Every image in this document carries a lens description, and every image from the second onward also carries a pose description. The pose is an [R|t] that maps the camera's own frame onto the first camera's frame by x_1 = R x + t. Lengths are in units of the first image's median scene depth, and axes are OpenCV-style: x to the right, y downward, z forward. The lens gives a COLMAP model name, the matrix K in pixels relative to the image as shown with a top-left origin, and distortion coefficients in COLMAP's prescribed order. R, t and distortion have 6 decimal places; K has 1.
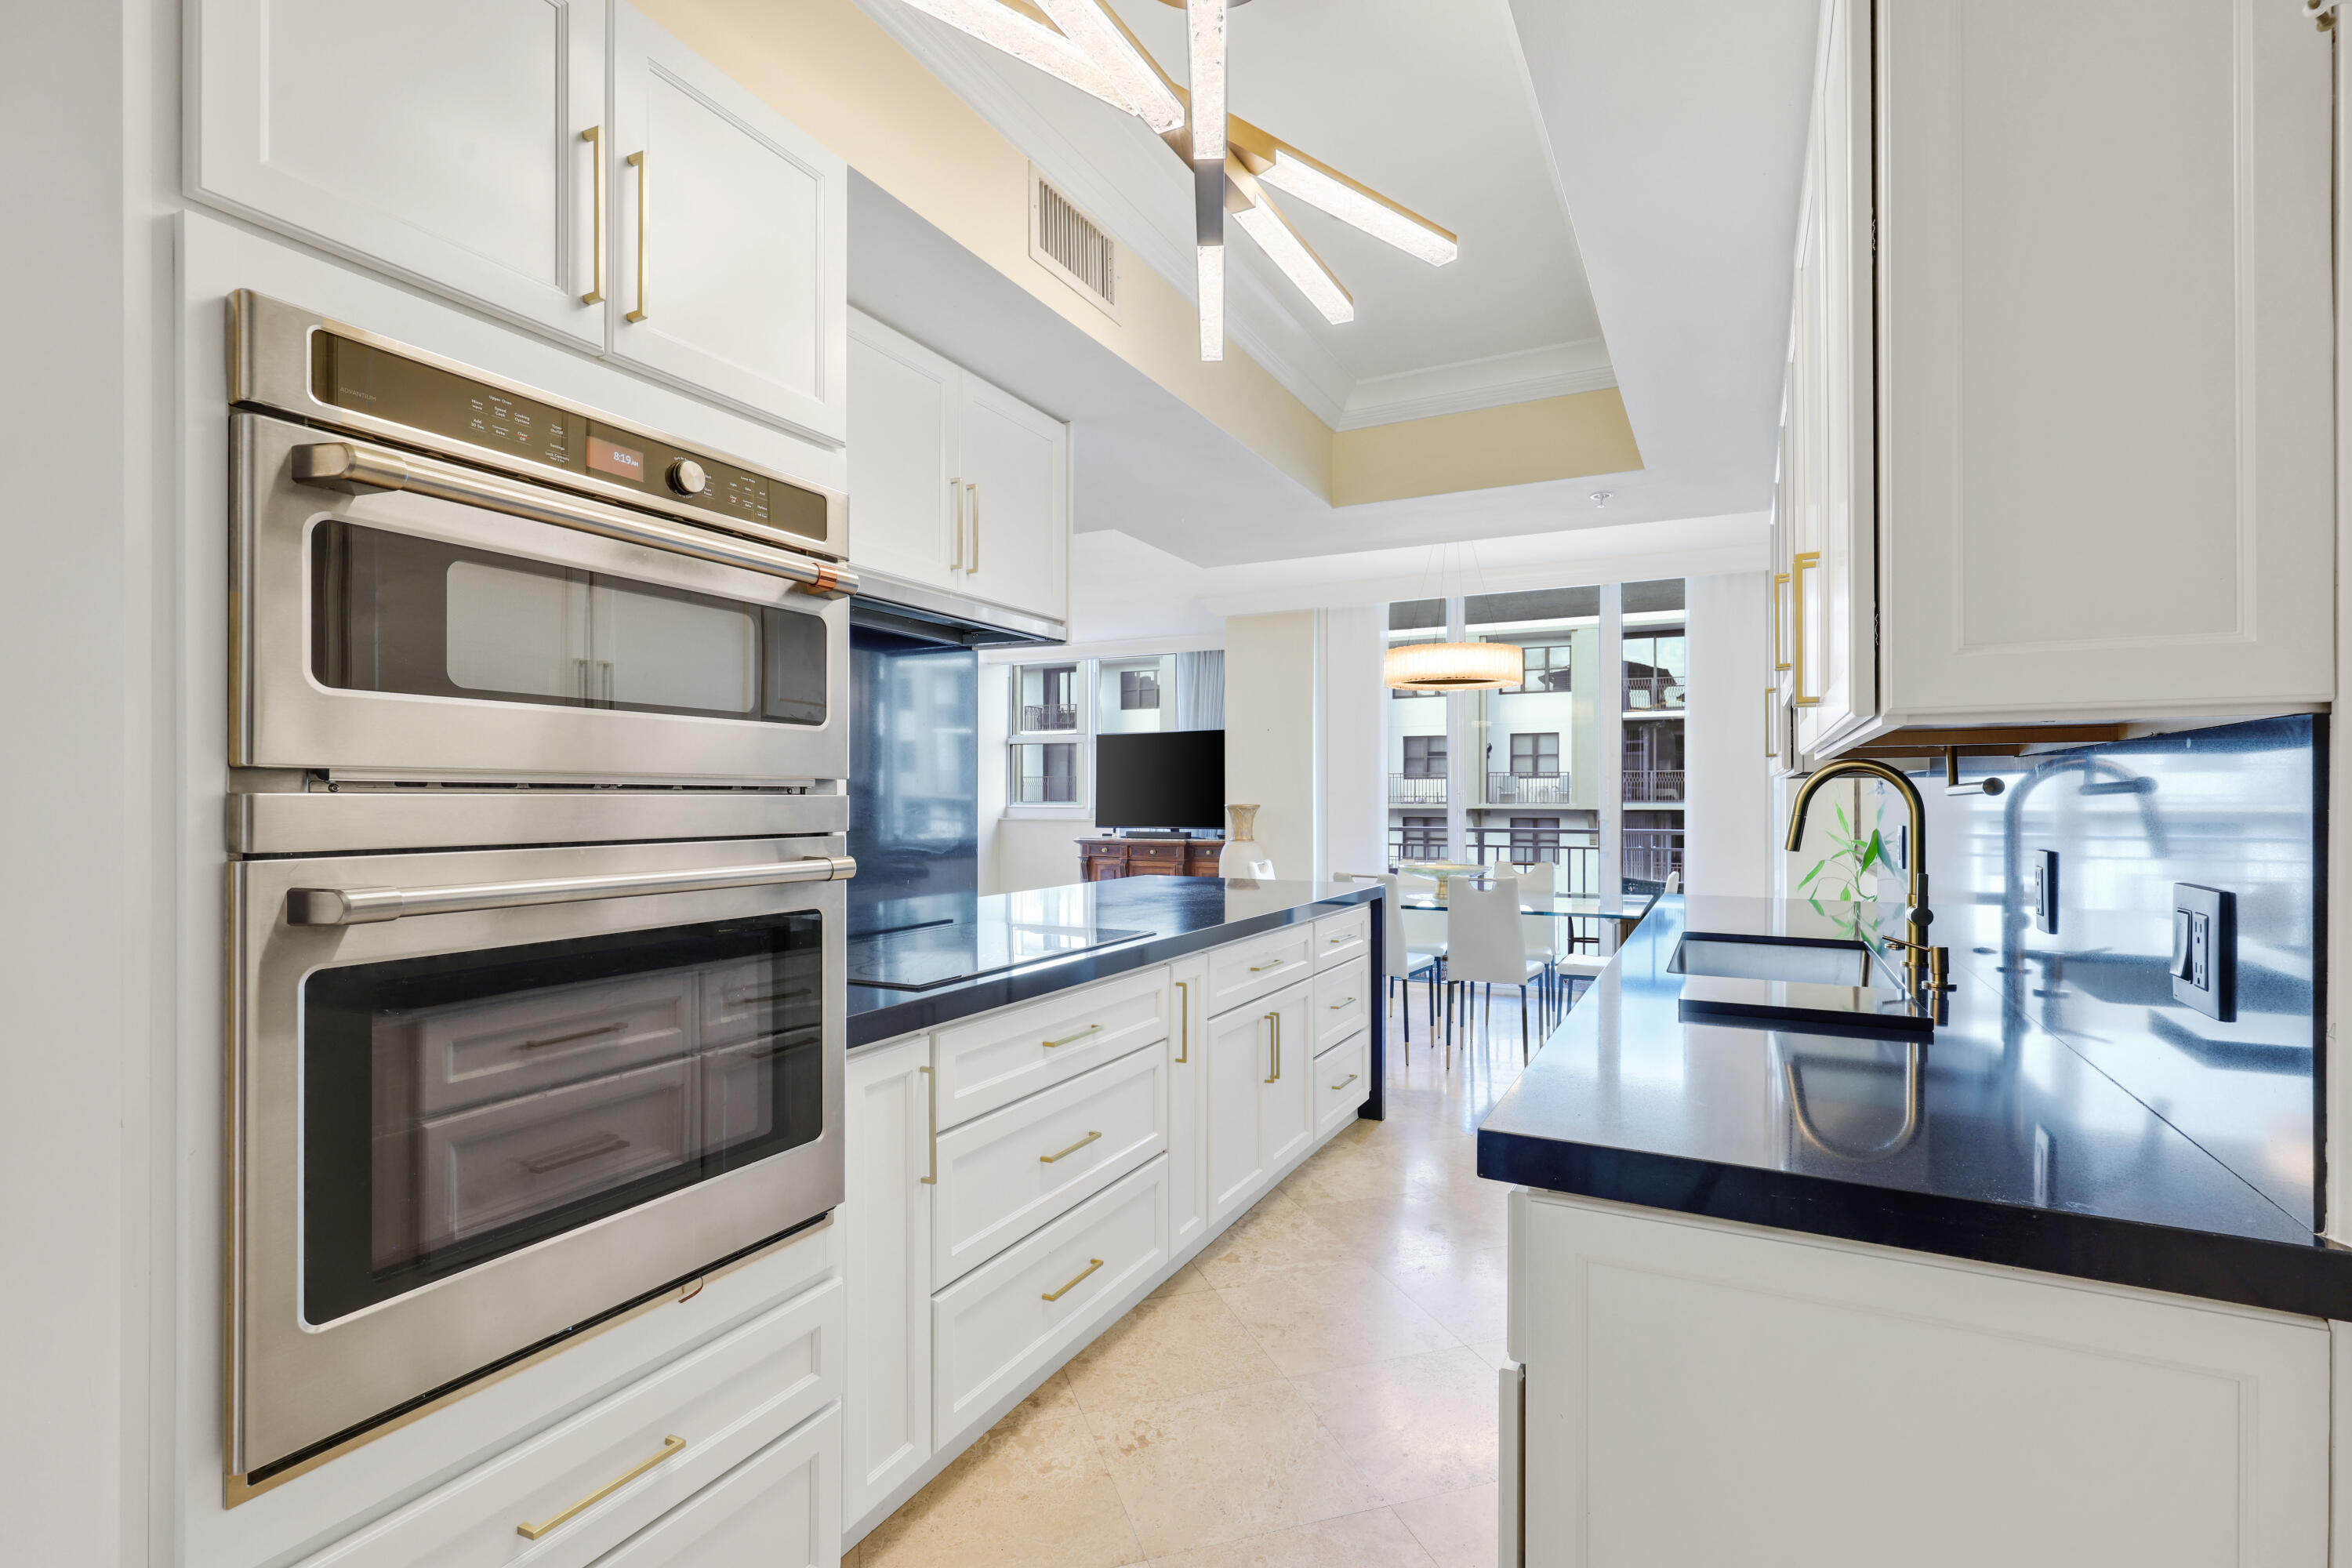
lens RADIAL K [[1086.4, 0, 1177.9], [0, 1086.4, 803.6], [0, 0, 1]] dist [0.000861, 0.000008]
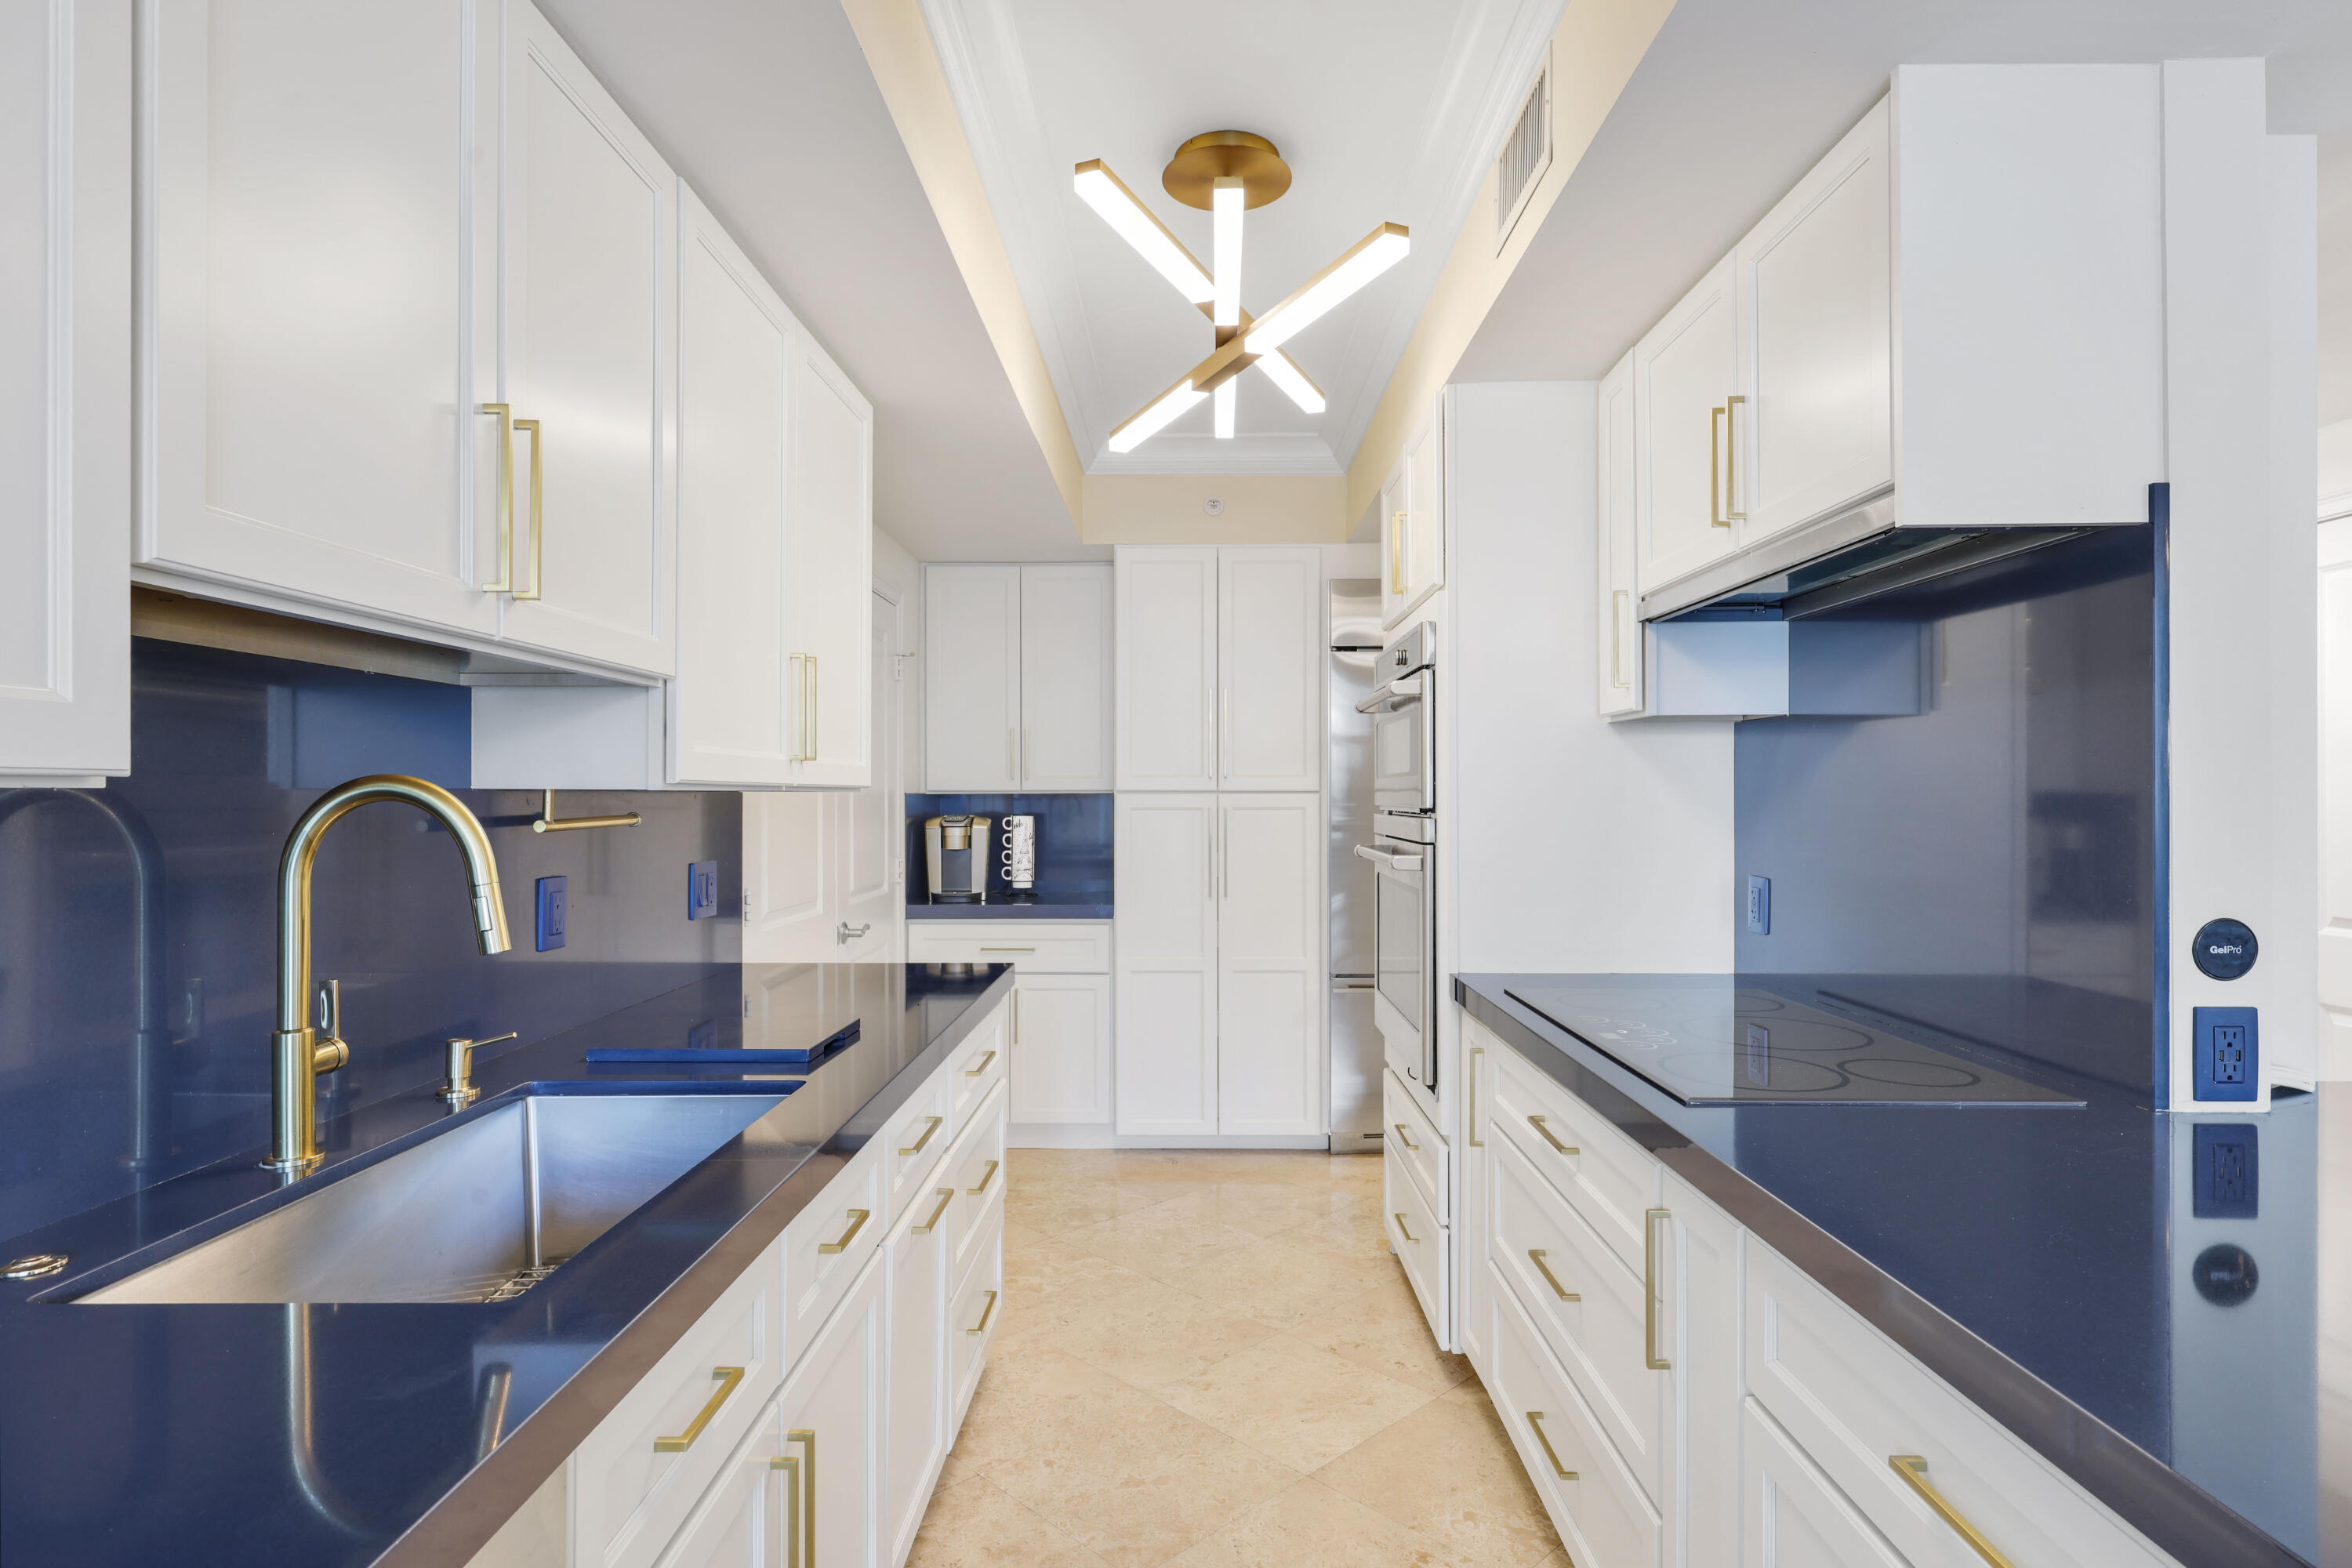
lens RADIAL K [[1229.6, 0, 1176.2], [0, 1229.6, 791.9], [0, 0, 1]] dist [0.004656, 0.001669]
pose [[-0.895637, -0.001818, -0.444781, 0.226918], [-0.003299, 0.999991, 0.002555, -0.013679], [0.444773, 0.003755, -0.895636, 0.701198]]
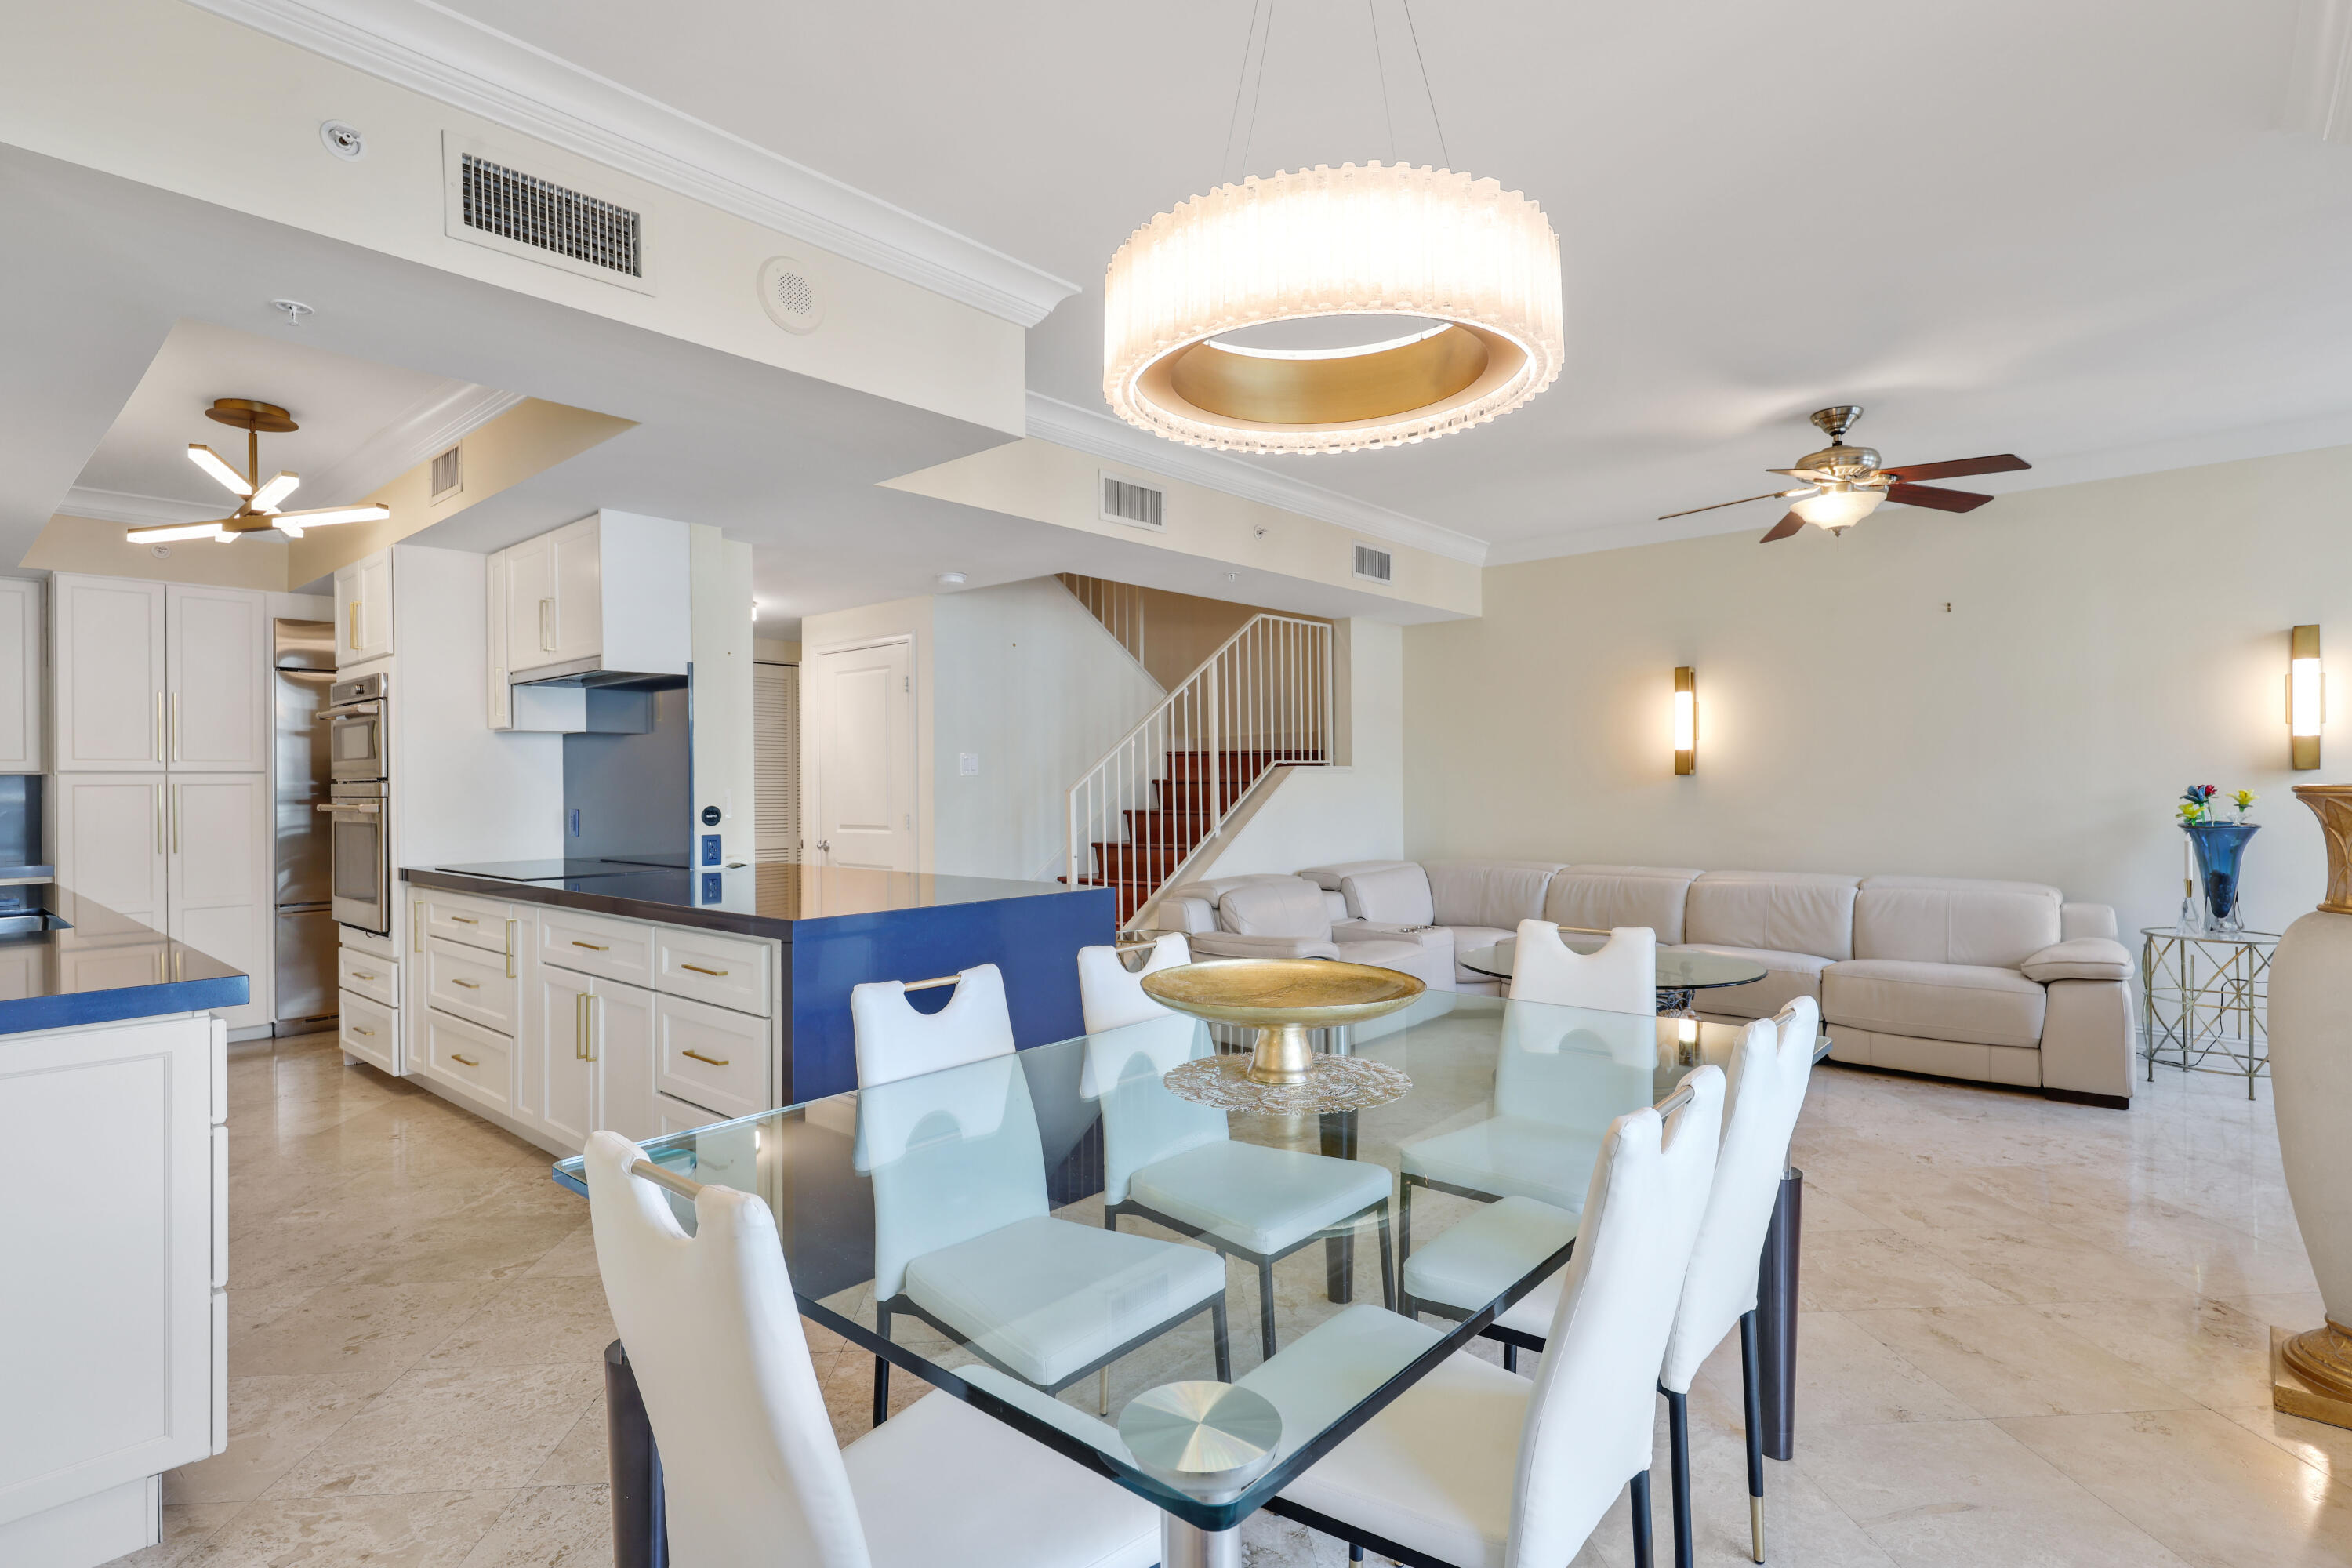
lens RADIAL K [[1152.8, 0, 1179.6], [0, 1152.8, 778.1], [0, 0, 1]] dist [0.002036, -0.000159]
pose [[-0.243693, -0.002872, -0.969848, 0.592862], [0.003173, 0.999988, -0.003759, -0.000304], [0.969847, -0.003993, -0.243681, 1.072340]]
